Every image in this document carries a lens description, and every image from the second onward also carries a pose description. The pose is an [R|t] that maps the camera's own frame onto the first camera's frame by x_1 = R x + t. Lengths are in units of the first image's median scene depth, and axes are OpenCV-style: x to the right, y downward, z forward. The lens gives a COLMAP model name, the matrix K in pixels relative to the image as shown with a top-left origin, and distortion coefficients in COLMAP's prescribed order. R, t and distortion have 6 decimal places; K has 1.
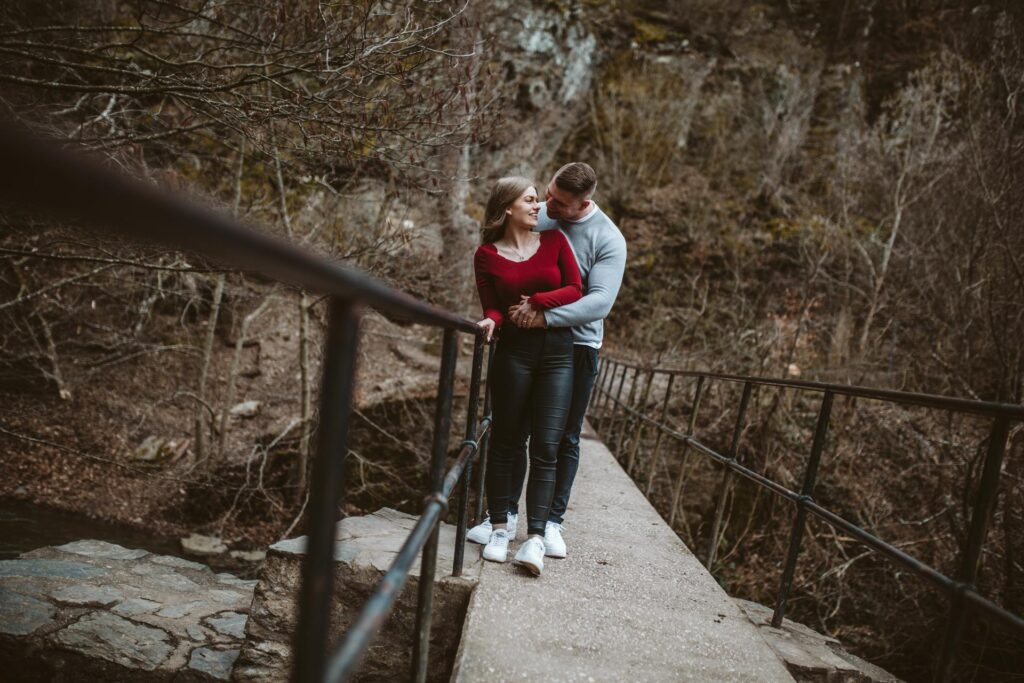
lens RADIAL K [[1019.5, 0, 510.3], [0, 1019.5, 341.3], [0, 0, 1]] dist [-0.070105, 0.000000]
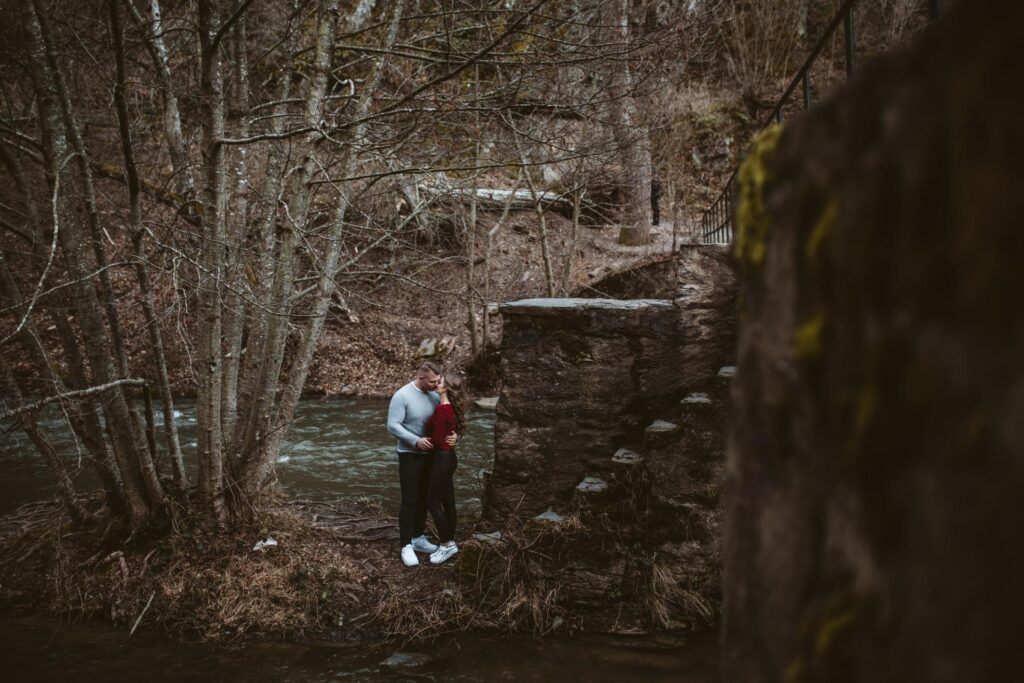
lens RADIAL K [[973.7, 0, 513.1], [0, 973.7, 340.3], [0, 0, 1]] dist [-0.032701, 0.000000]
pose [[0.975936, -0.153207, -0.155165, -0.051001], [0.164122, 0.984608, 0.060091, 0.037557], [0.143571, -0.084111, 0.986059, -0.209609]]
